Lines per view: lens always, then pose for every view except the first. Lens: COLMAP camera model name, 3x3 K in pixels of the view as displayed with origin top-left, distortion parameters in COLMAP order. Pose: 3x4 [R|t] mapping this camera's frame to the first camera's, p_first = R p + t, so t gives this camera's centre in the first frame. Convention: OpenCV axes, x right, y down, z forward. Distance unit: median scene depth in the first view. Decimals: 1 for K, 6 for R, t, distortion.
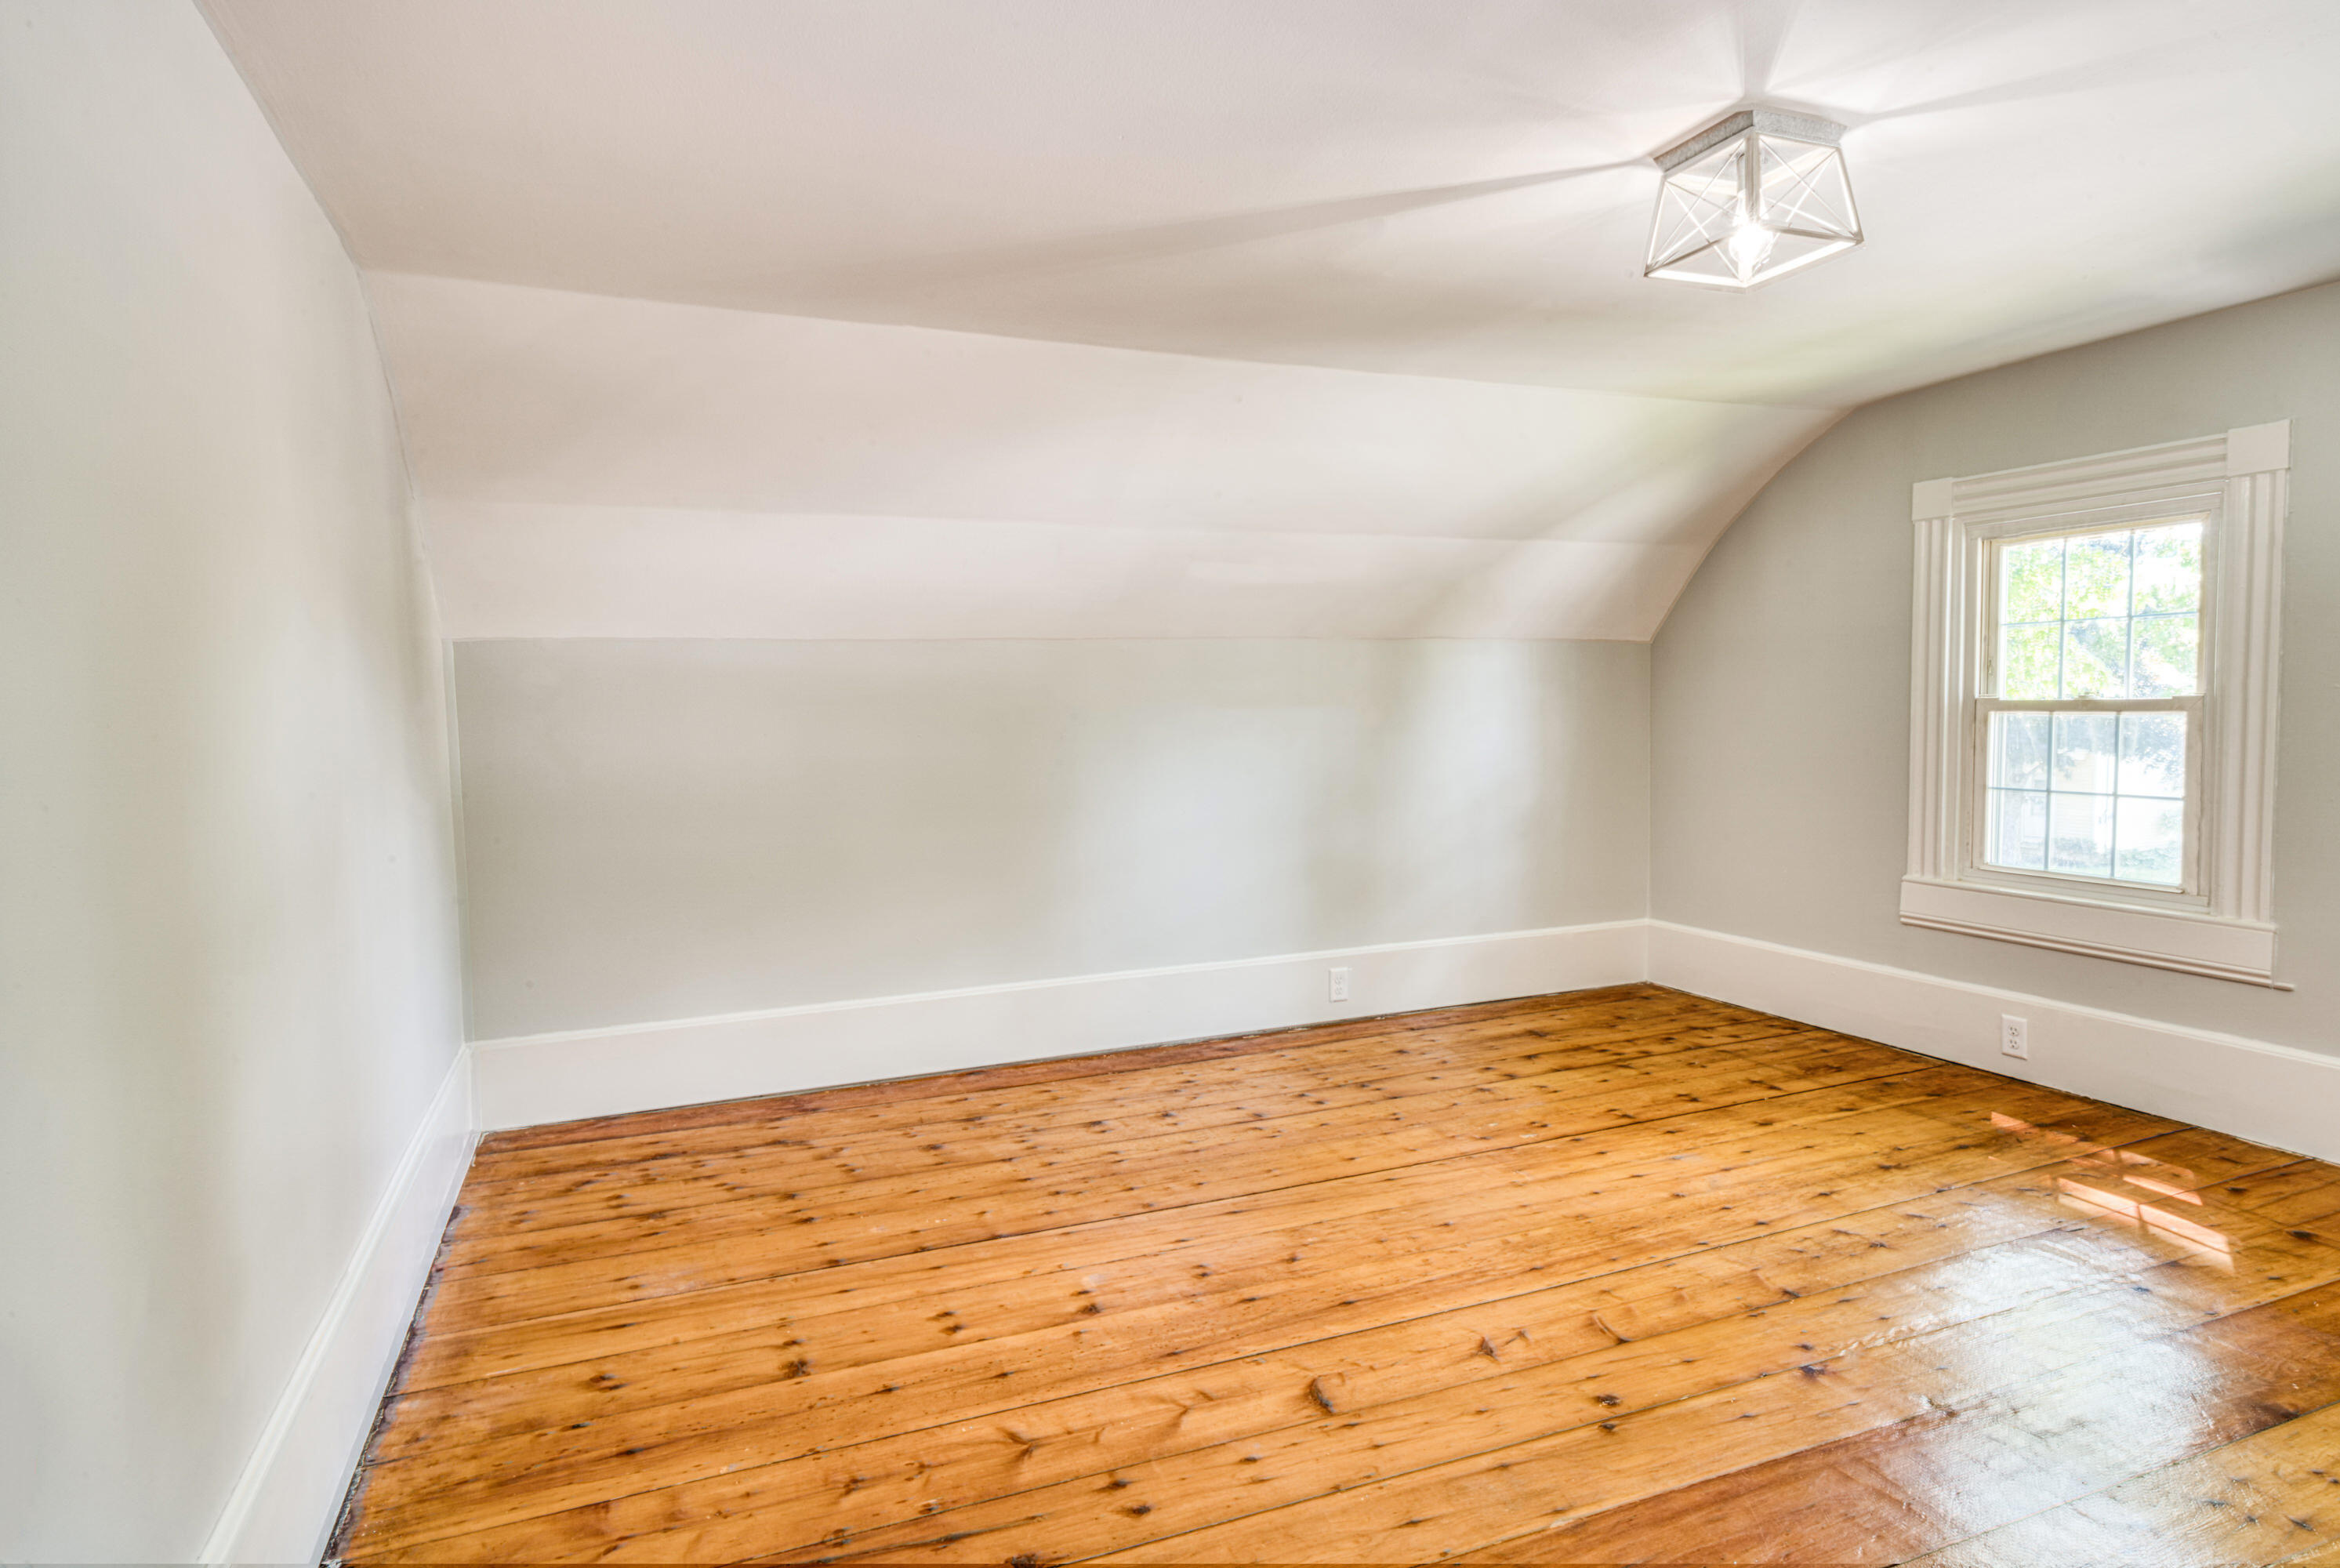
lens RADIAL K [[1210.0, 0, 1170.0], [0, 1210.0, 784.0], [0, 0, 1]] dist [-0.002420, -0.000068]
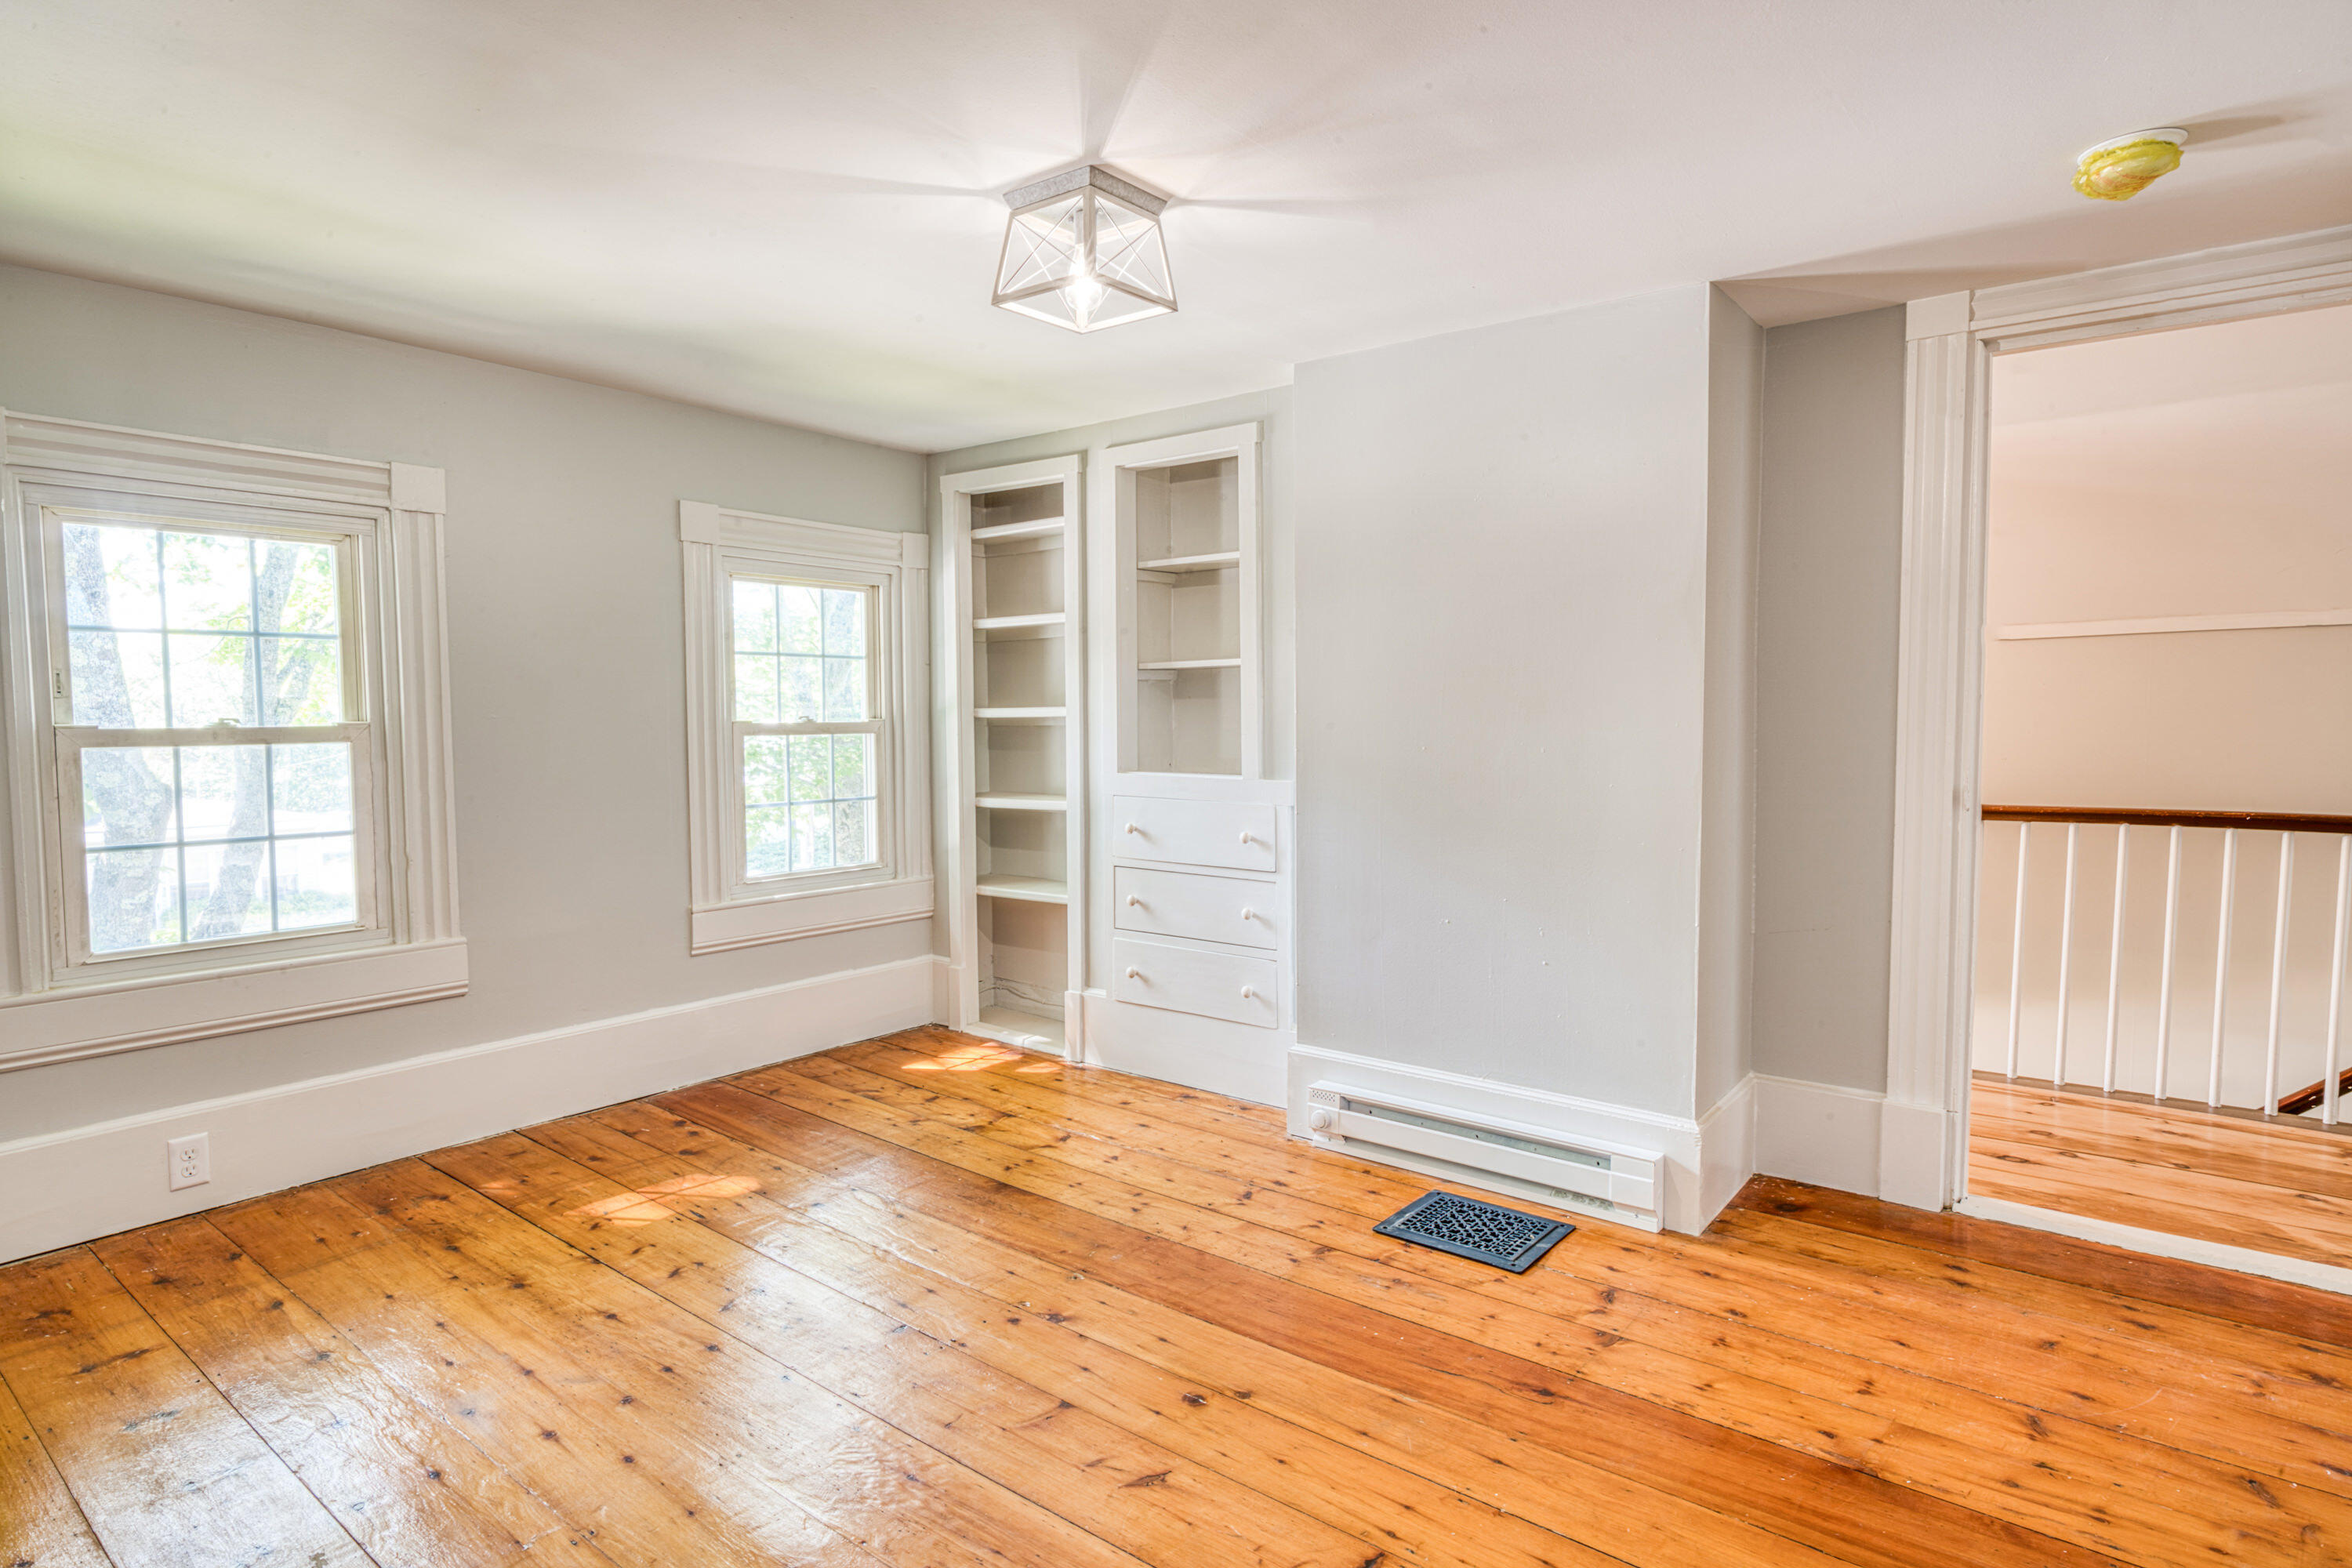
lens RADIAL K [[1216.1, 0, 1176.0], [0, 1216.1, 784.0], [0, 0, 1]] dist [-0.002420, -0.000068]
pose [[-0.448552, -0.037505, 0.892970, -0.325349], [0.077208, 0.993758, 0.080521, -0.055422], [-0.890416, 0.105062, -0.442856, 0.872645]]
